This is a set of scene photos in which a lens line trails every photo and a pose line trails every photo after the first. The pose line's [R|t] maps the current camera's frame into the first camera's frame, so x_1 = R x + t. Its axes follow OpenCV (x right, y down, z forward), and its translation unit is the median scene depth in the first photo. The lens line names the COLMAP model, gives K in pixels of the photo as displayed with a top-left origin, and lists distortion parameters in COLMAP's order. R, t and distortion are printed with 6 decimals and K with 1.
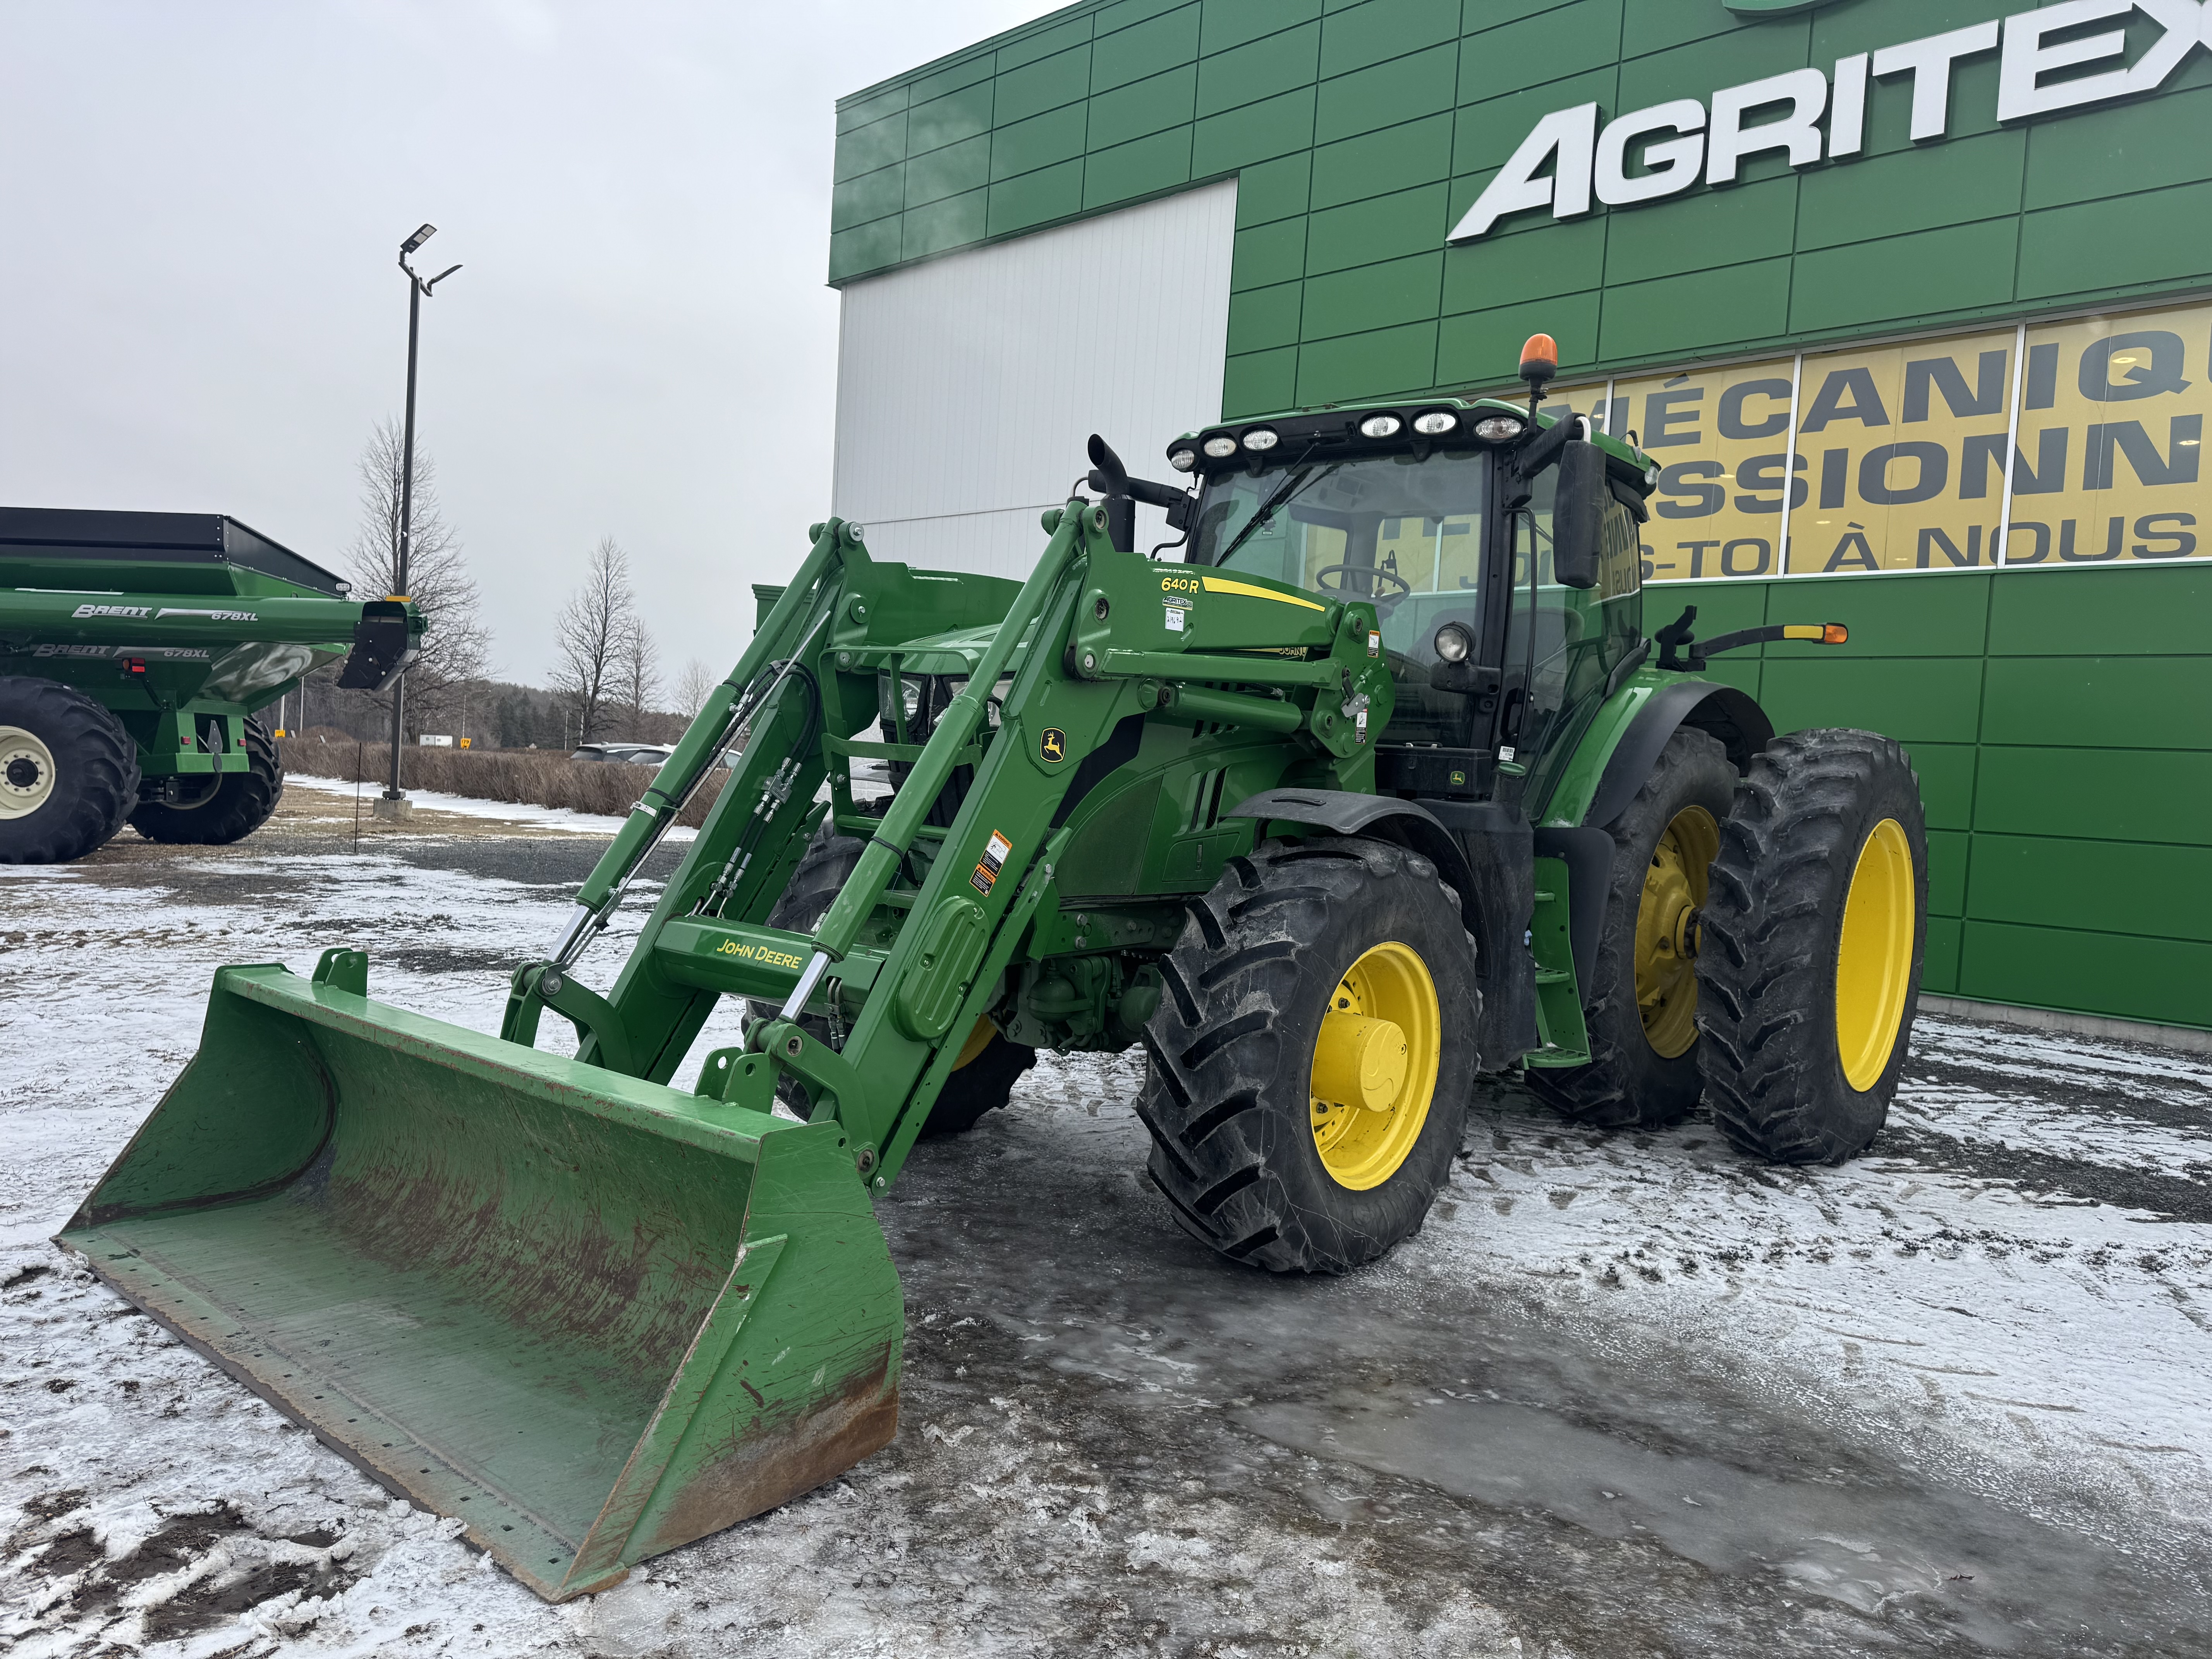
lens RADIAL K [[1569.7, 0, 1107.1], [0, 1569.7, 831.9], [0, 0, 1]] dist [0.008774, -0.015065]
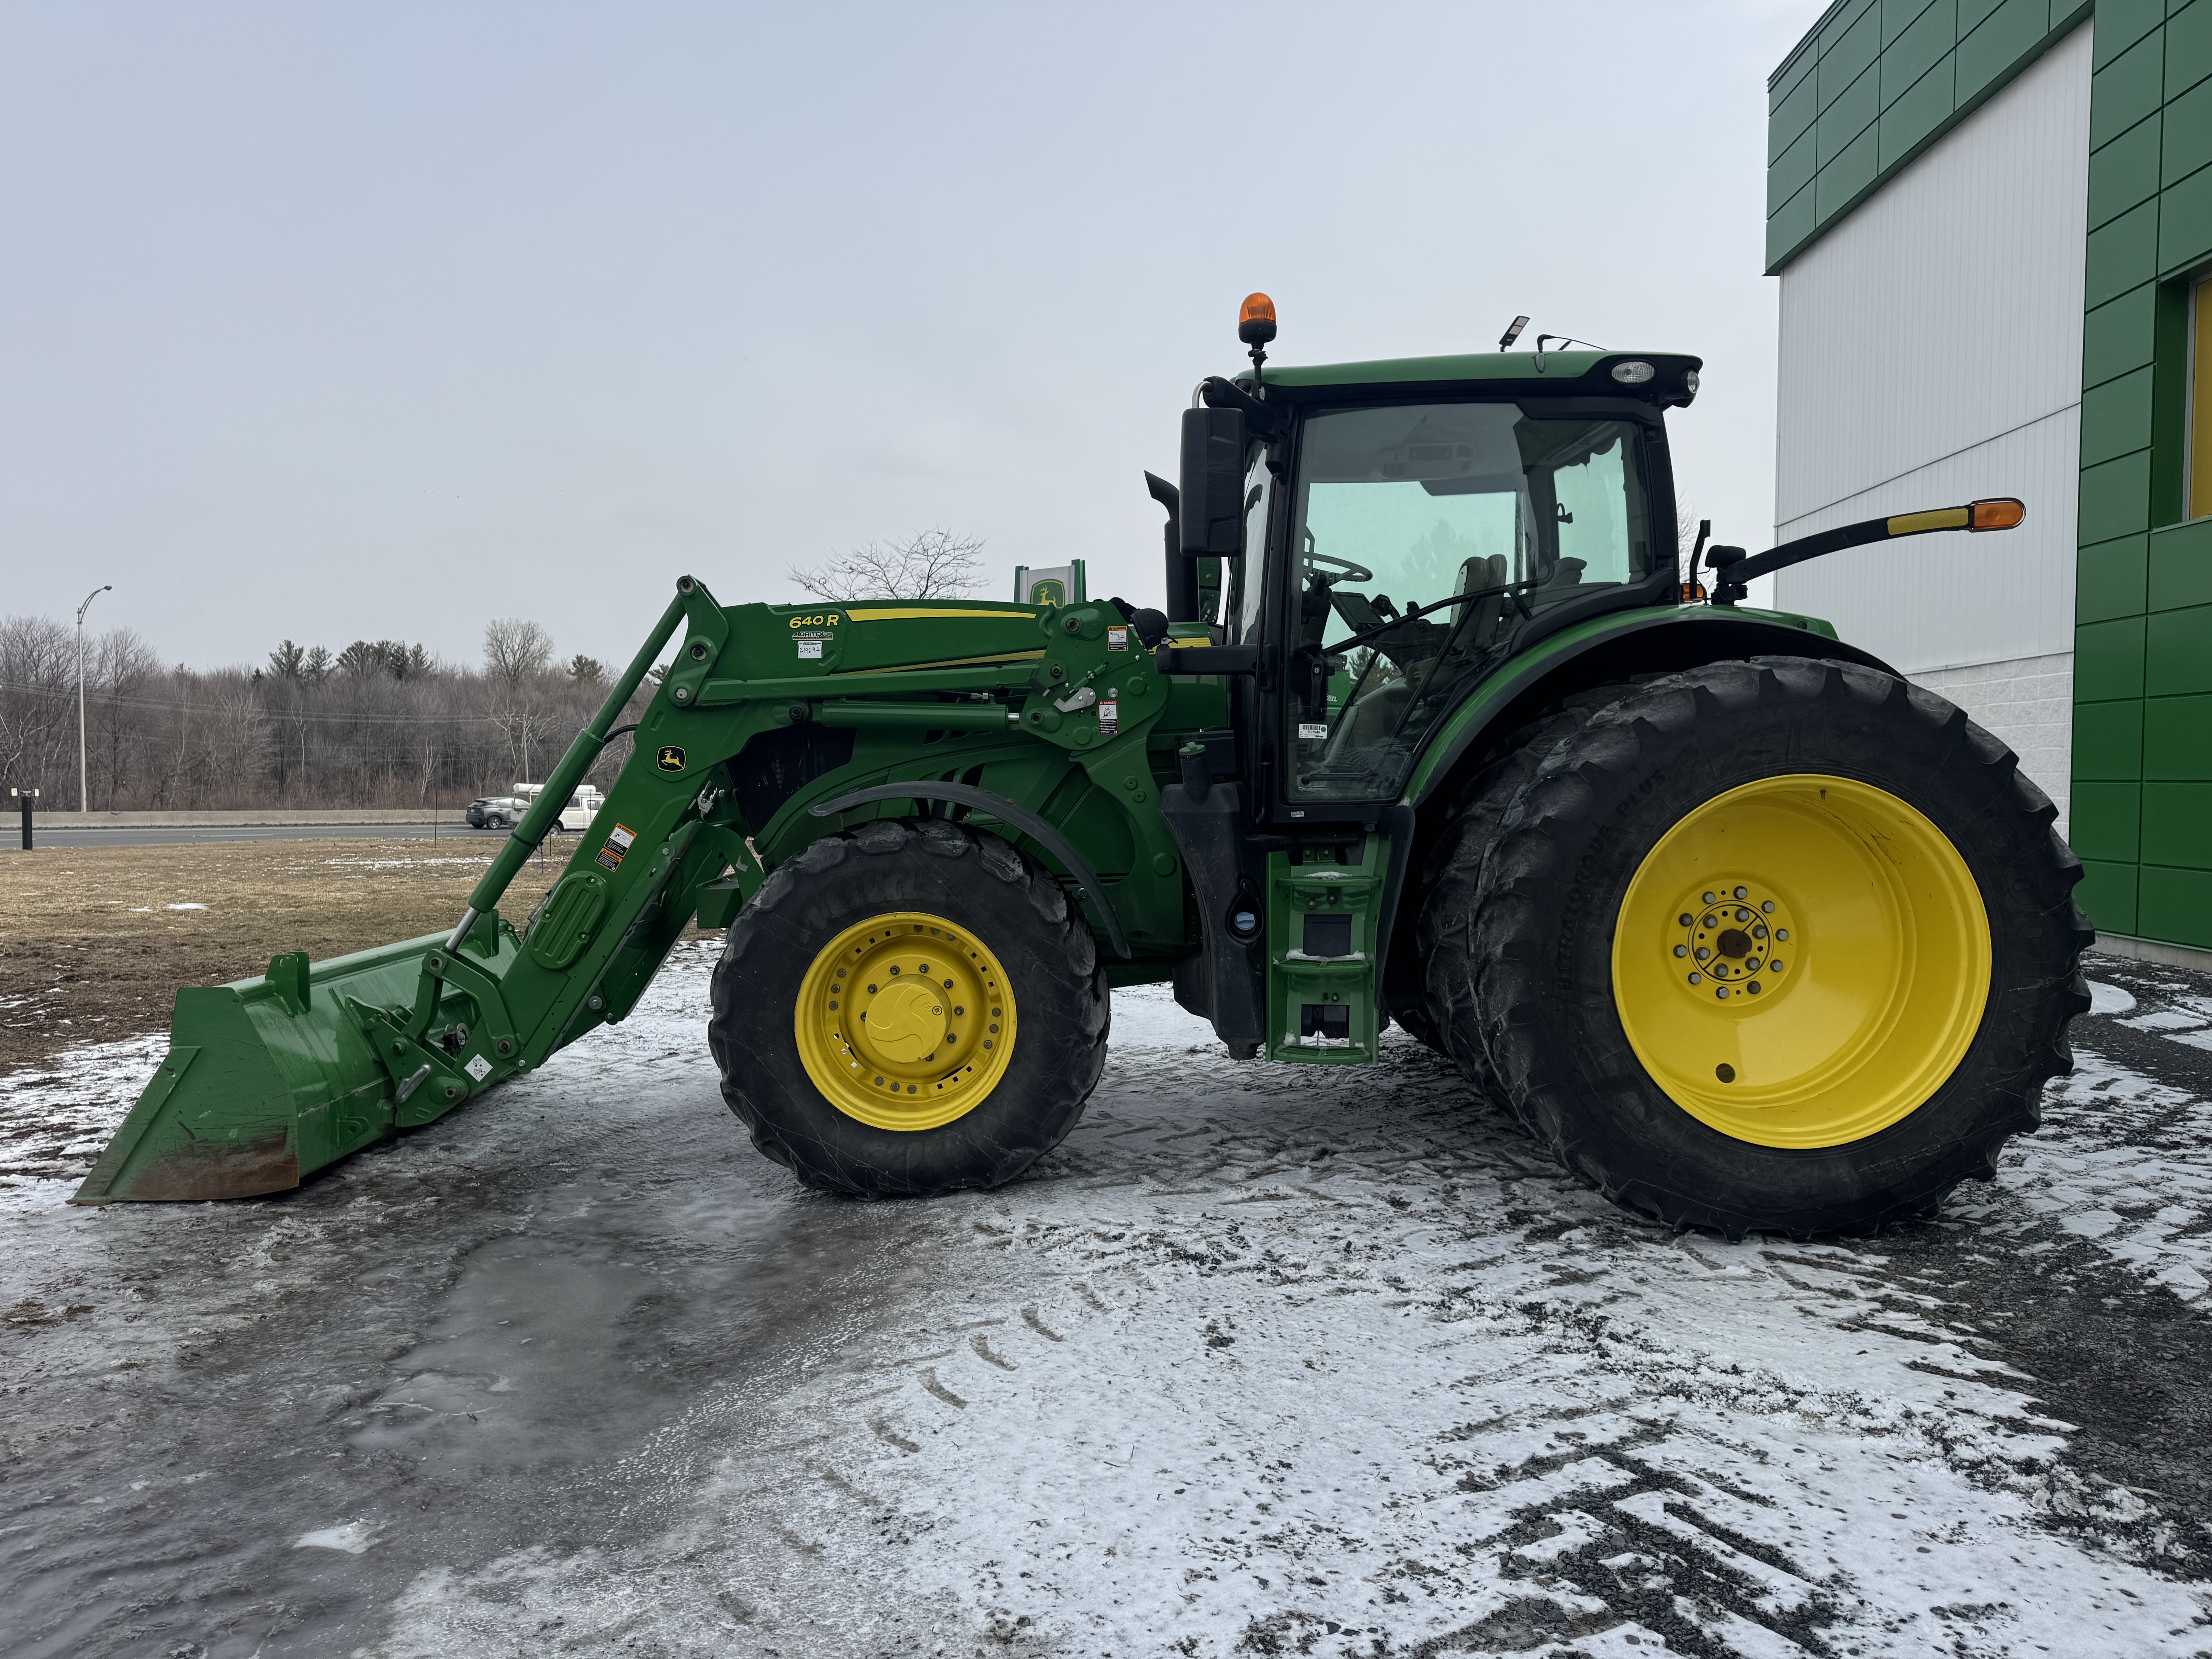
lens RADIAL K [[1569.7, 0, 1119.6], [0, 1569.7, 834.7], [0, 0, 1]] dist [0.008774, -0.015065]
pose [[0.646315, -0.035420, -0.762248, 1.198595], [0.015787, 0.999329, -0.033051, 0.057837], [0.762908, 0.009328, 0.646440, 0.409670]]
